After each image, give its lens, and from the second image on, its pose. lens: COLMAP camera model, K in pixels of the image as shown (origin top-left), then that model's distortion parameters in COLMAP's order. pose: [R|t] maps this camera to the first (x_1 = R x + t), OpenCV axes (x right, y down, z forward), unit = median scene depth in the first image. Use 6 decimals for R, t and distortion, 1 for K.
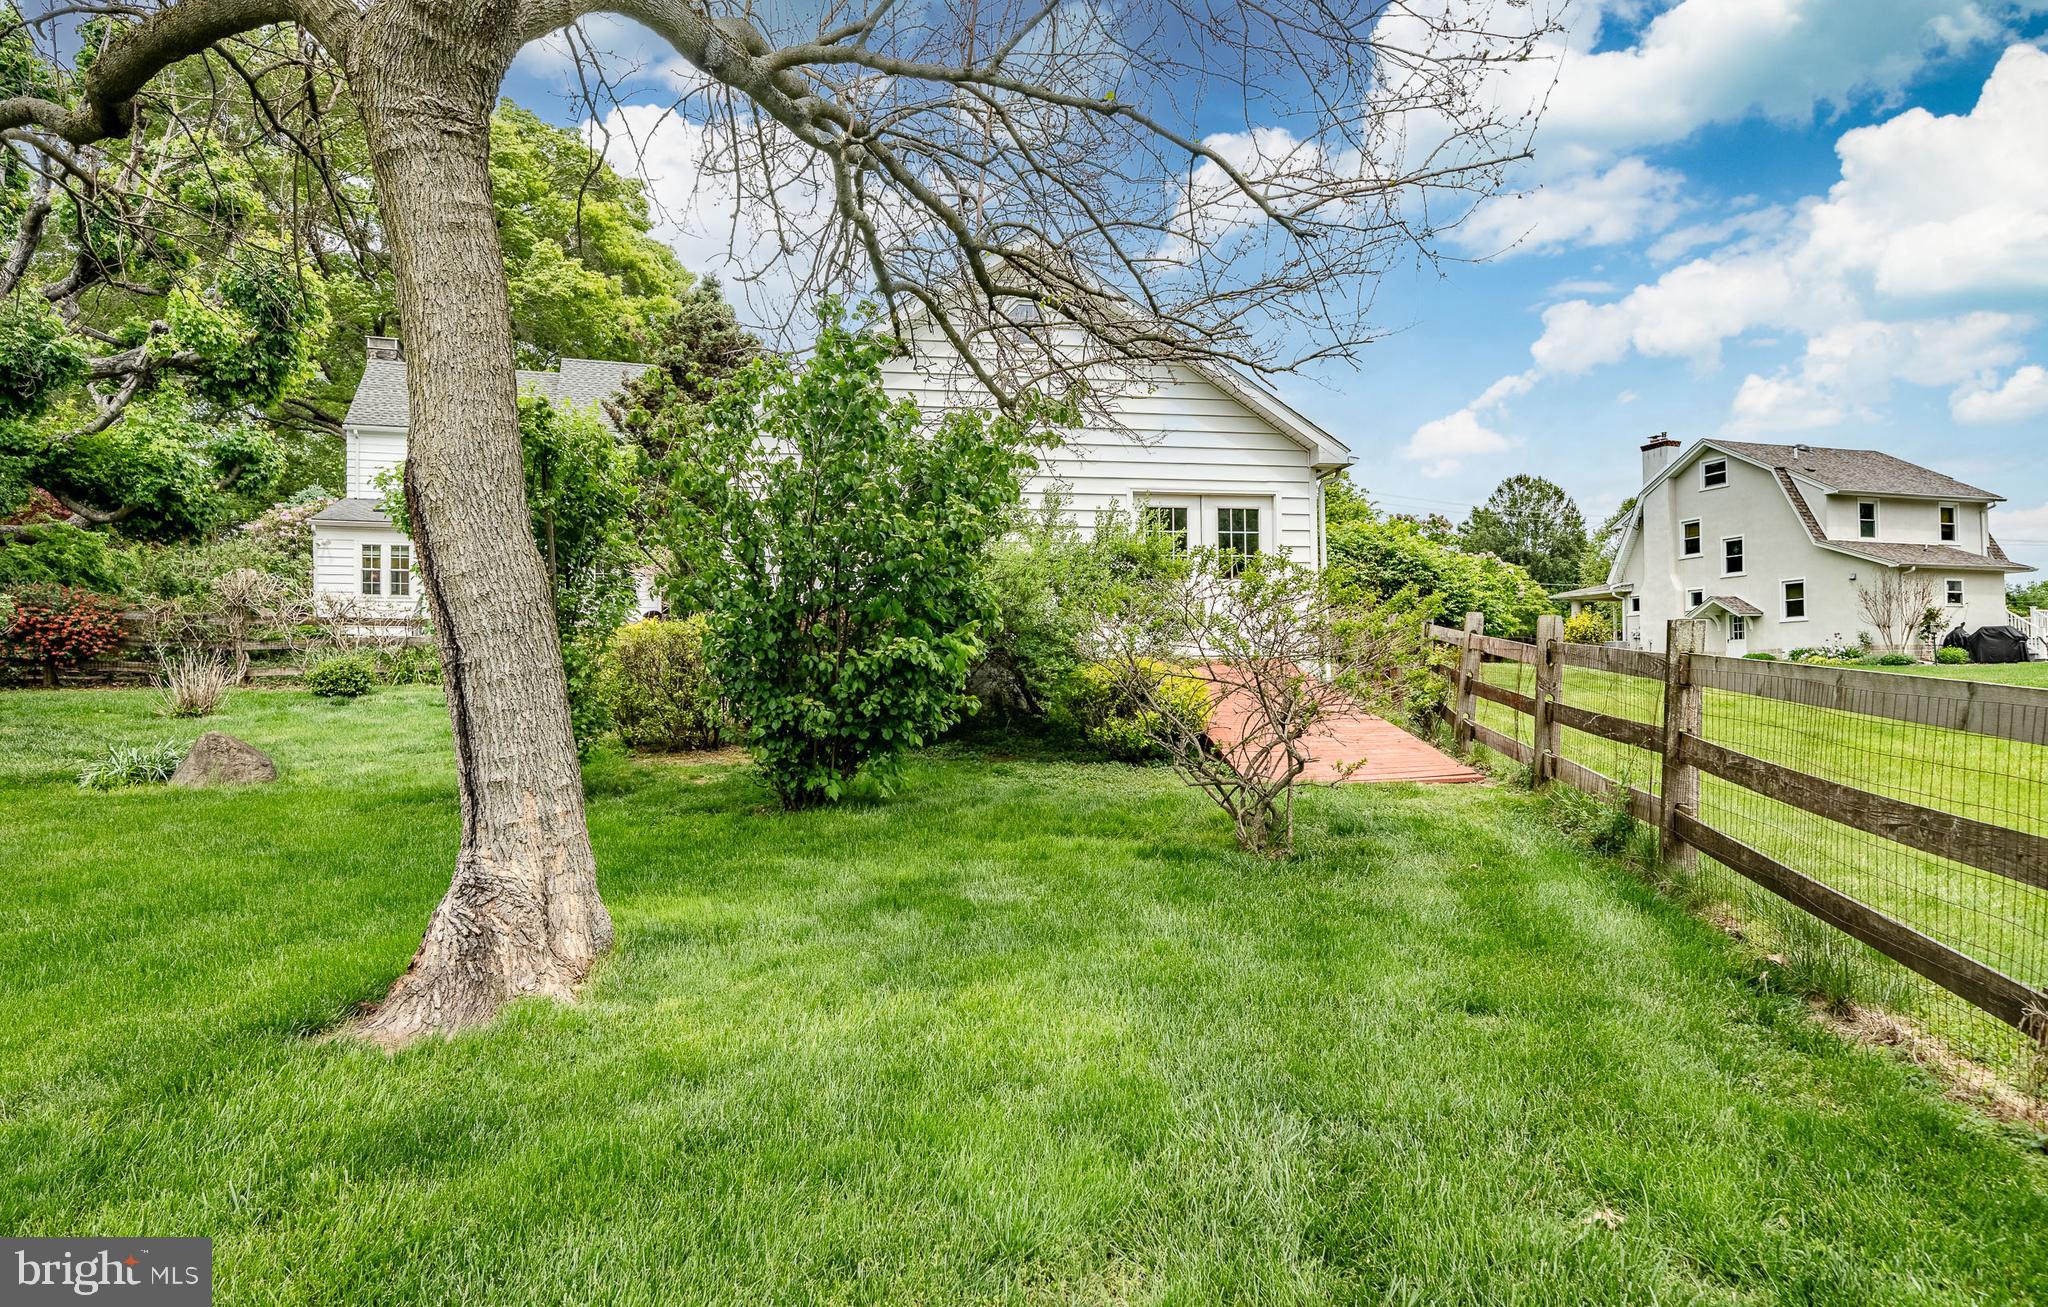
lens RADIAL K [[1160.3, 0, 1019.9], [0, 1160.3, 640.1], [0, 0, 1]] dist [-0.001494, 0.000523]
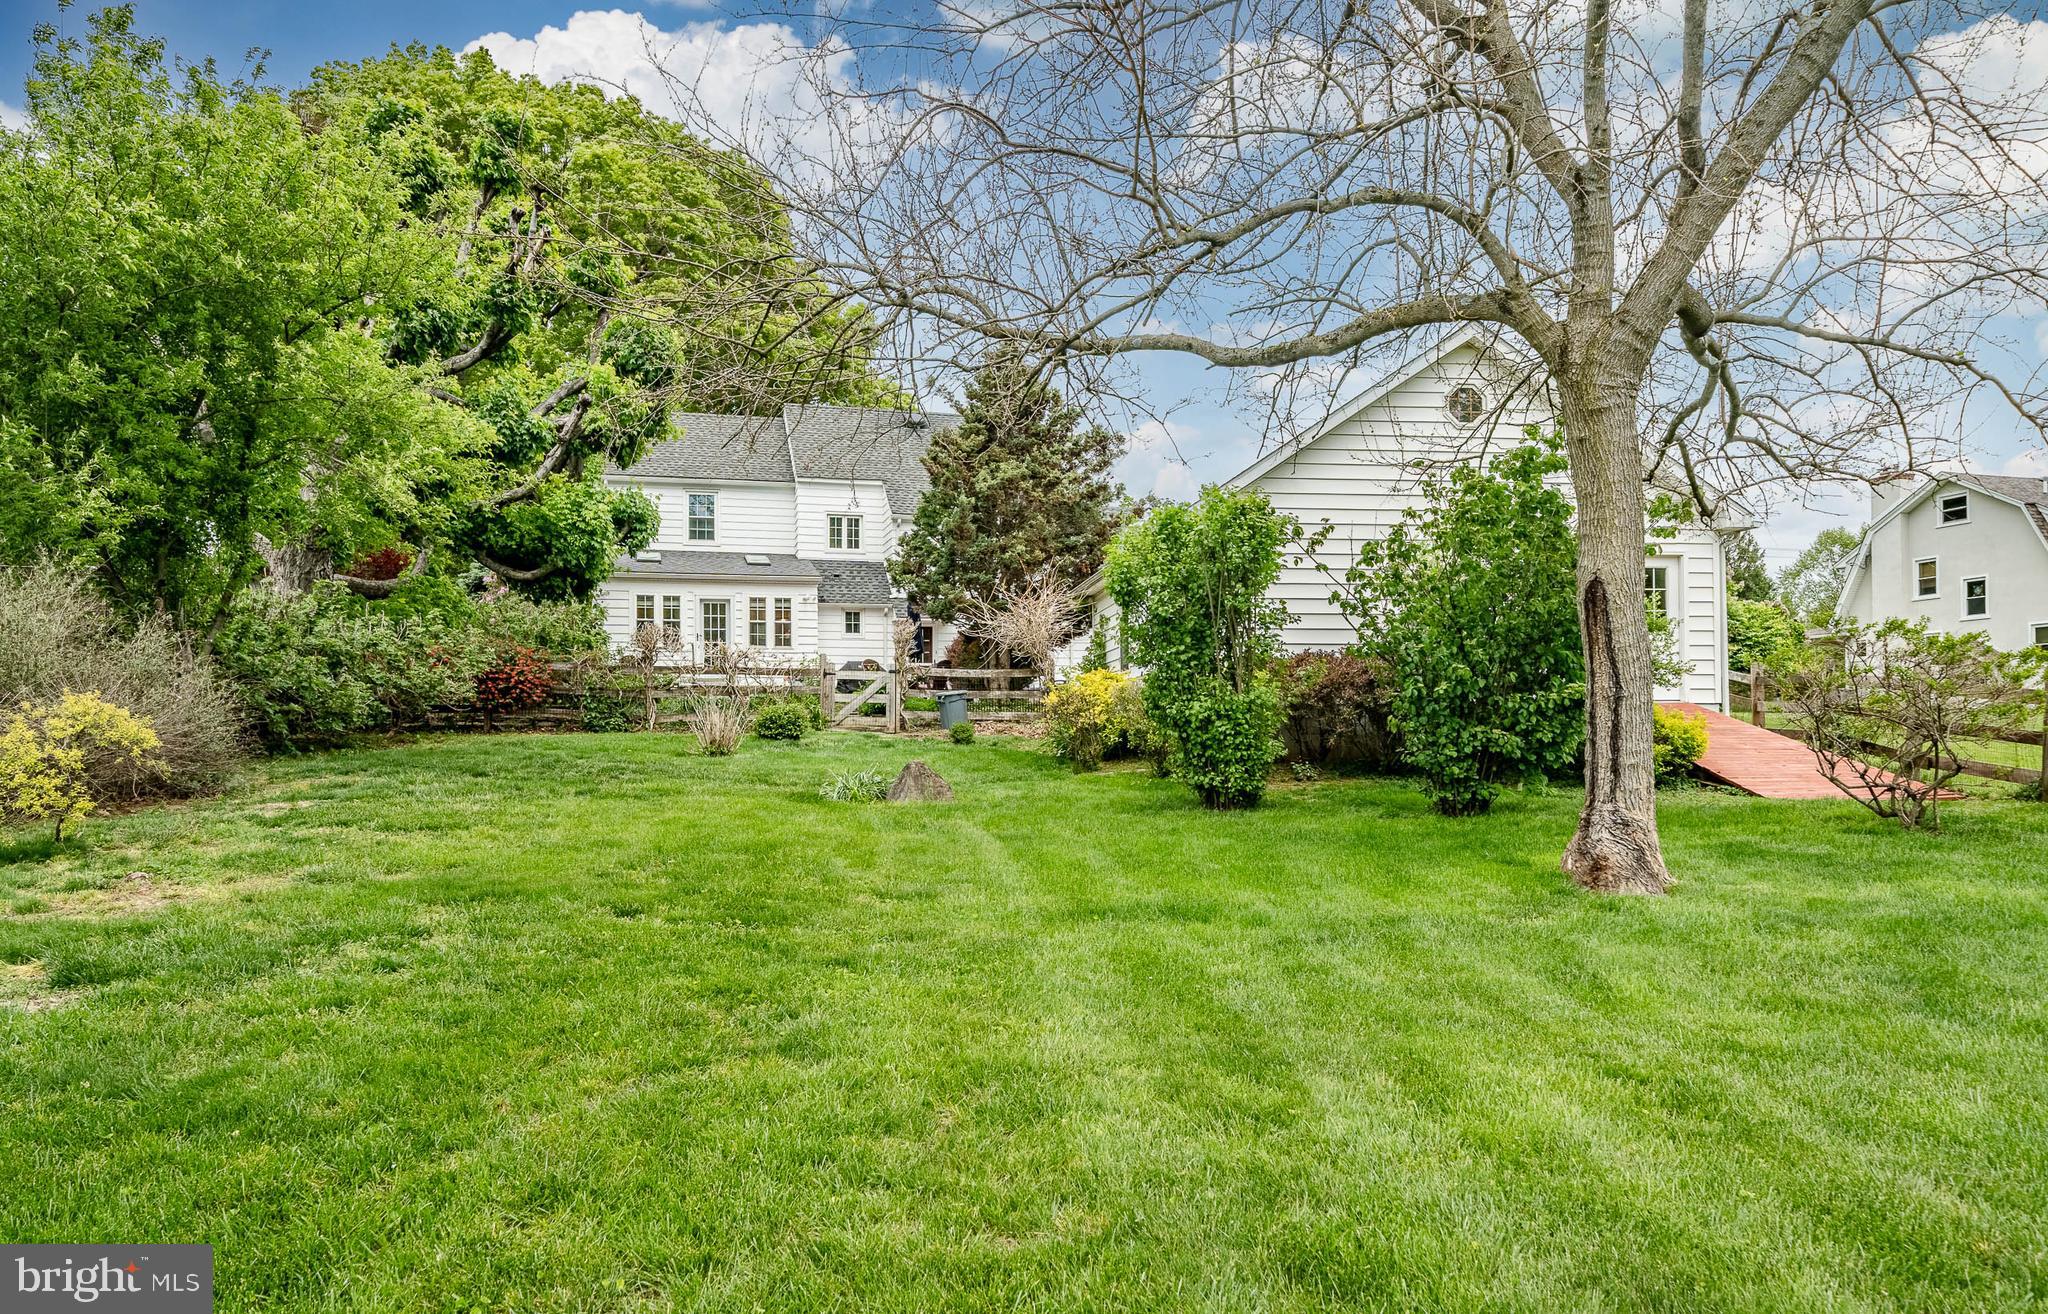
lens RADIAL K [[1335.2, 0, 1024.9], [0, 1335.2, 670.3], [0, 0, 1]] dist [-0.000907, -0.001150]
pose [[0.999556, -0.002236, -0.029713, -0.274140], [0.001782, 0.999882, -0.015285, 0.002459], [0.029744, 0.015226, 0.999442, -0.214881]]
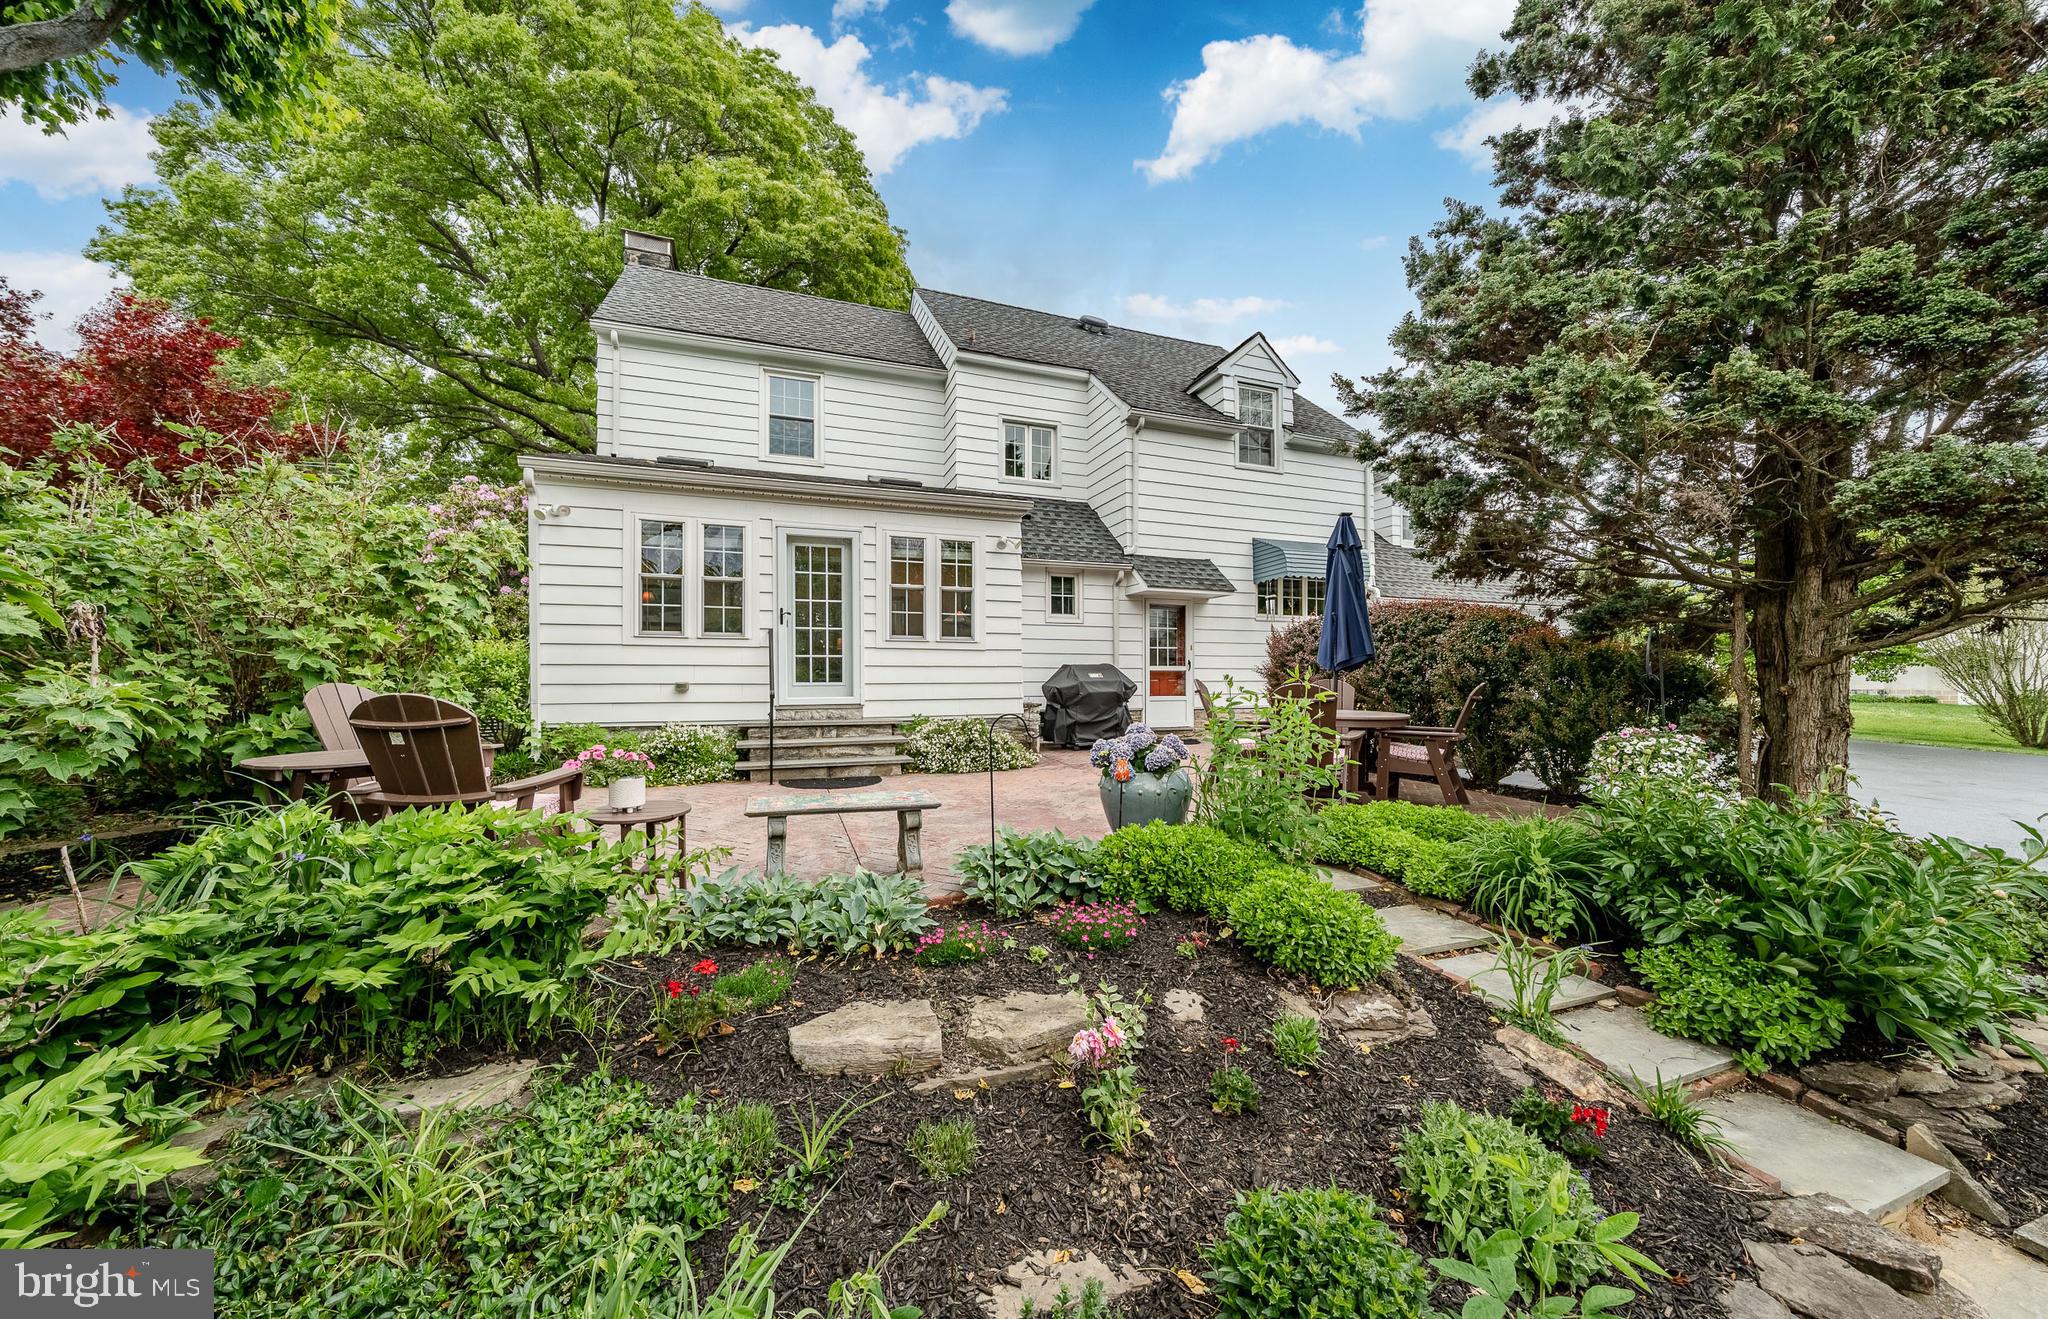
lens RADIAL K [[694.6, 0, 1029.6], [0, 694.6, 654.0], [0, 0, 1]] dist [0.000241, 0.000008]
pose [[0.998285, 0.003243, 0.058458, -0.607611], [-0.003230, 0.999995, -0.000323, -0.043433], [-0.058459, 0.000133, 0.998290, 1.011717]]
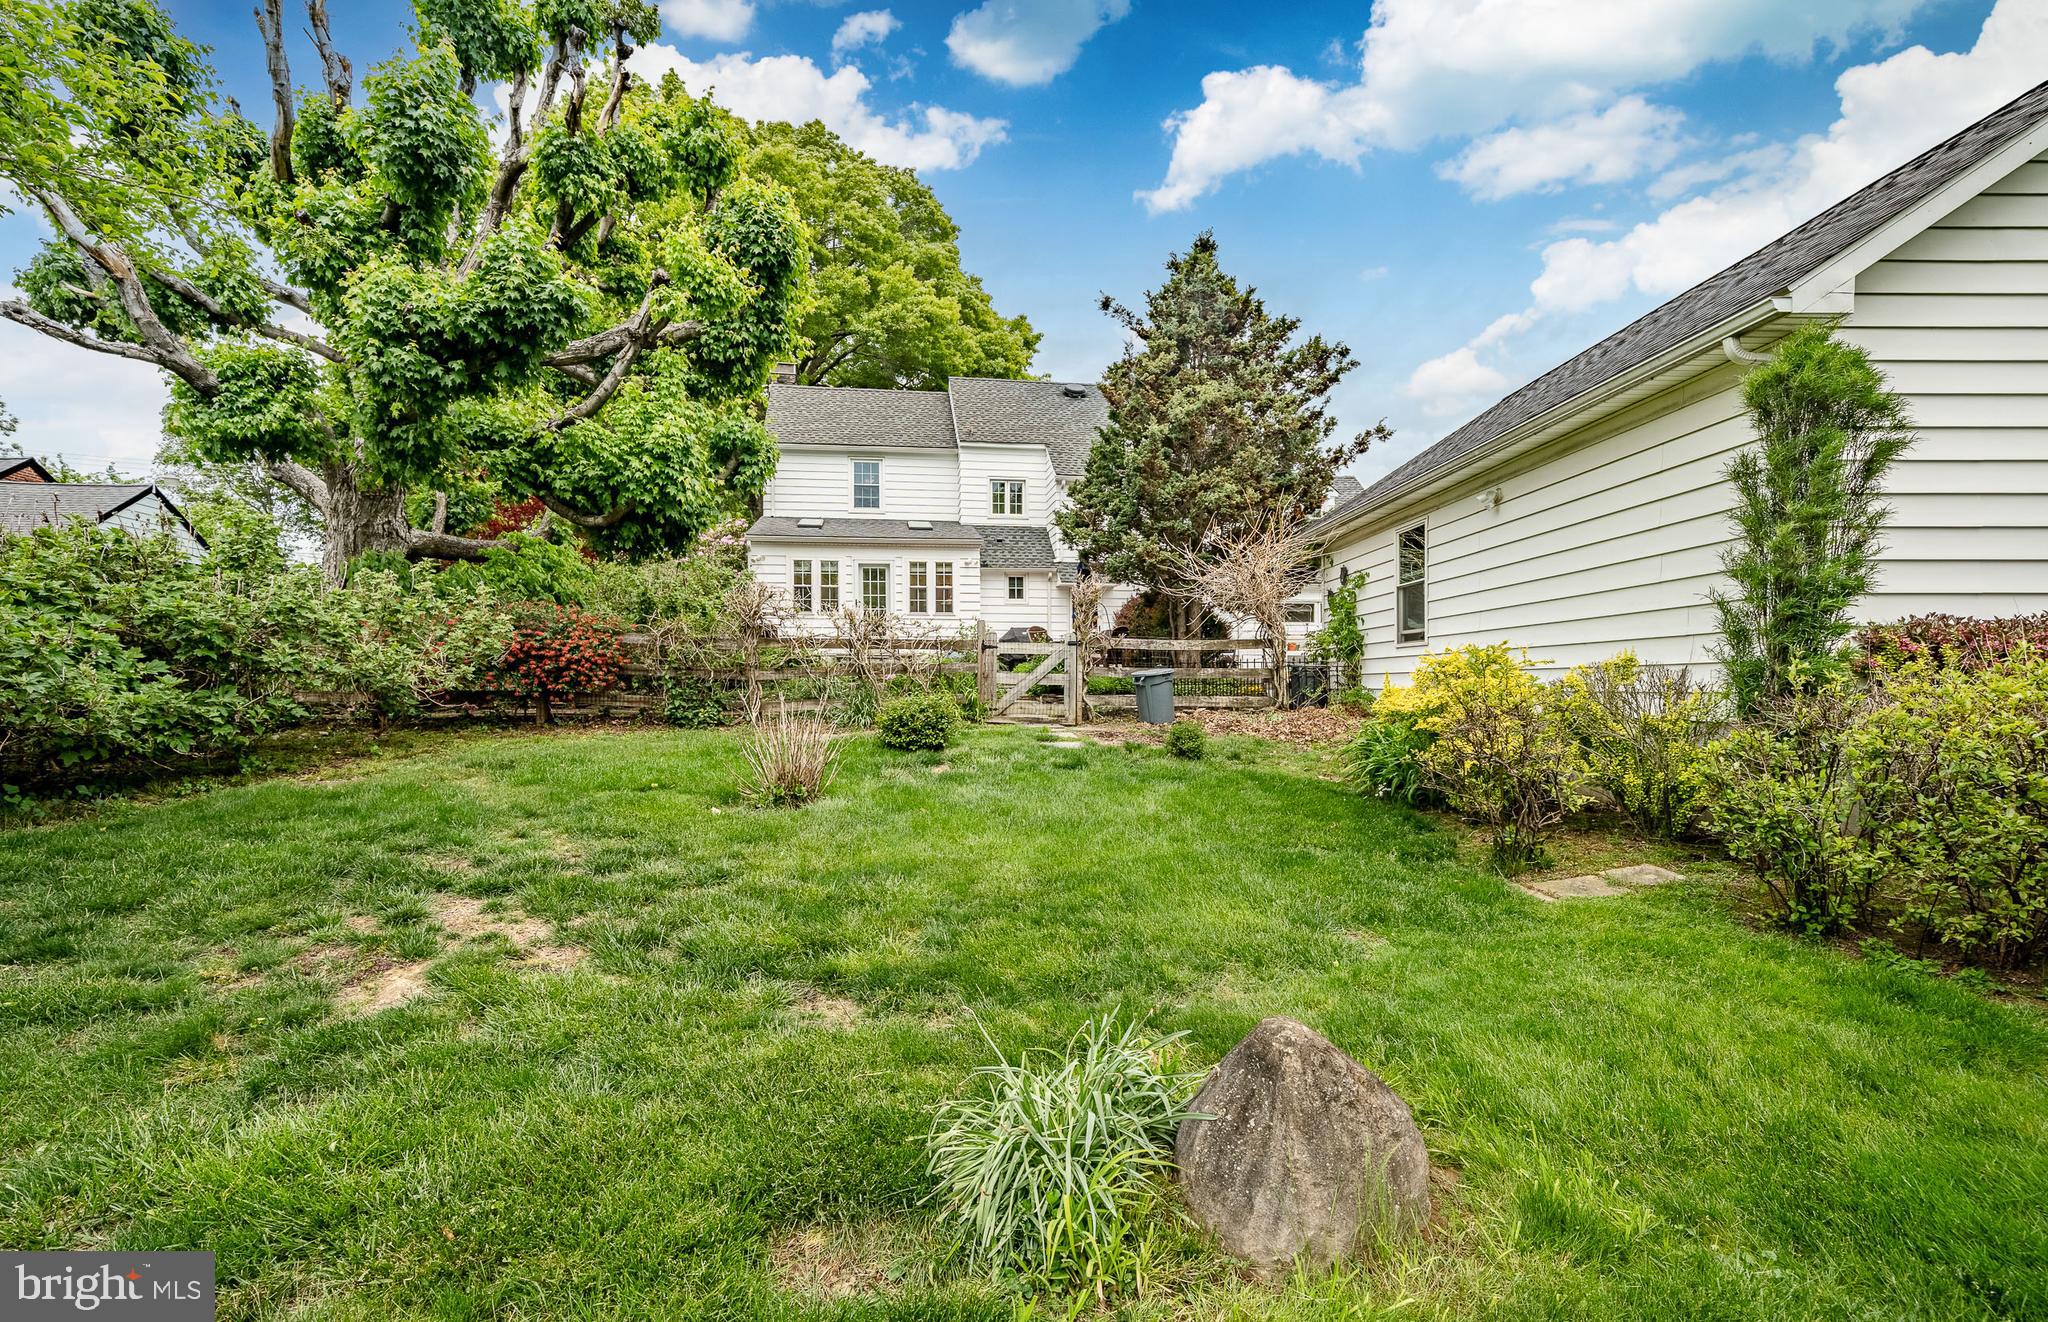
lens RADIAL K [[909.4, 0, 1018.1], [0, 909.4, 656.8], [0, 0, 1]] dist [0.017728, 0.000501]
pose [[0.988556, -0.001671, -0.150844, -0.374393], [0.003674, 0.999909, 0.012998, -0.014785], [0.150808, -0.013403, 0.988472, 0.379706]]
